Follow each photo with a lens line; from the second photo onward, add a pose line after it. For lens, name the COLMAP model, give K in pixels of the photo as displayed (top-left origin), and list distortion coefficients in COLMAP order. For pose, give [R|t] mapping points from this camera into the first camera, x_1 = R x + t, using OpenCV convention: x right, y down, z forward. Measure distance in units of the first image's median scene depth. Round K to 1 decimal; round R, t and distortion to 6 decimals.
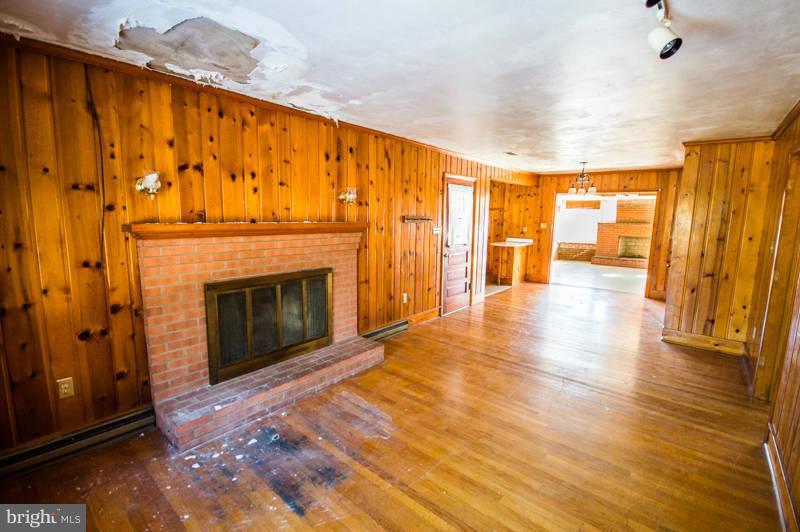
lens RADIAL K [[358.4, 0, 399.3], [0, 358.4, 264.6], [0, 0, 1]] dist [0.002655, -0.000176]
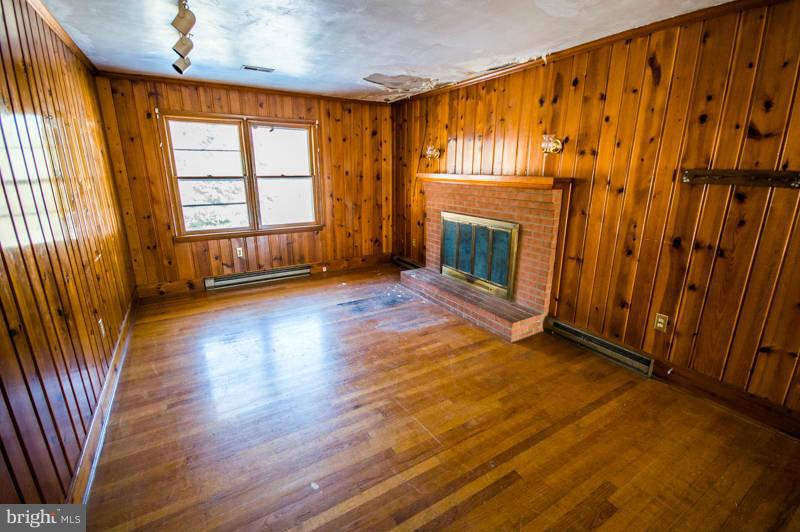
lens RADIAL K [[358.4, 0, 401.4], [0, 358.4, 263.3], [0, 0, 1]] dist [0.002655, -0.000176]
pose [[-0.321005, 0.232910, -0.917992, 0.957668], [-0.136970, 0.947681, 0.288339, -0.148466], [0.937120, 0.218296, -0.272309, 1.153252]]
